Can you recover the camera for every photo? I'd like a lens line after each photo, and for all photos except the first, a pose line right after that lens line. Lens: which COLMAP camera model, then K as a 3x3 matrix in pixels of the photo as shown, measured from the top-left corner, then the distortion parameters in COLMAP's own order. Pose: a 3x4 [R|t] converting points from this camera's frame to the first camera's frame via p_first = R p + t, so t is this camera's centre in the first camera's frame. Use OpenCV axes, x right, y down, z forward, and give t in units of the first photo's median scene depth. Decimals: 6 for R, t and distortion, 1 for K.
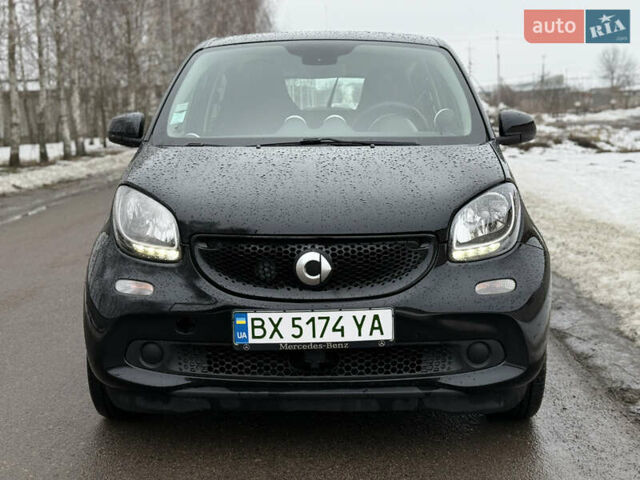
lens RADIAL K [[909.0, 0, 320.0], [0, 909.0, 240.0], [0, 0, 1]] dist [0.119047, -0.022725]
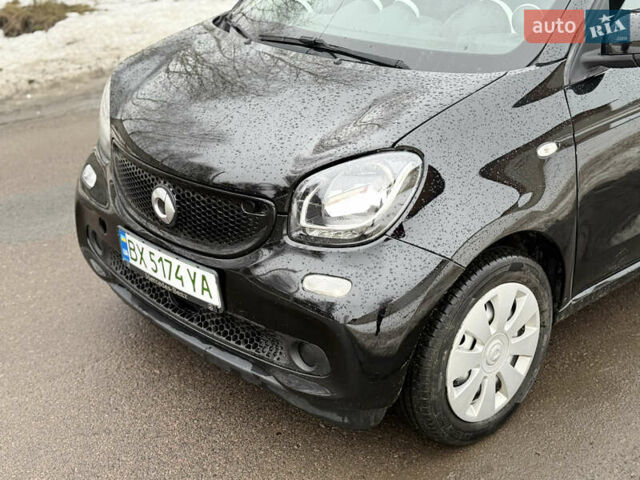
lens RADIAL K [[909.0, 0, 320.0], [0, 909.0, 240.0], [0, 0, 1]] dist [0.119047, -0.022725]
pose [[0.692262, 0.278931, -0.665561, 0.707720], [-0.088886, 0.948215, 0.304937, -0.225248], [0.716151, -0.151937, 0.681206, 0.487016]]
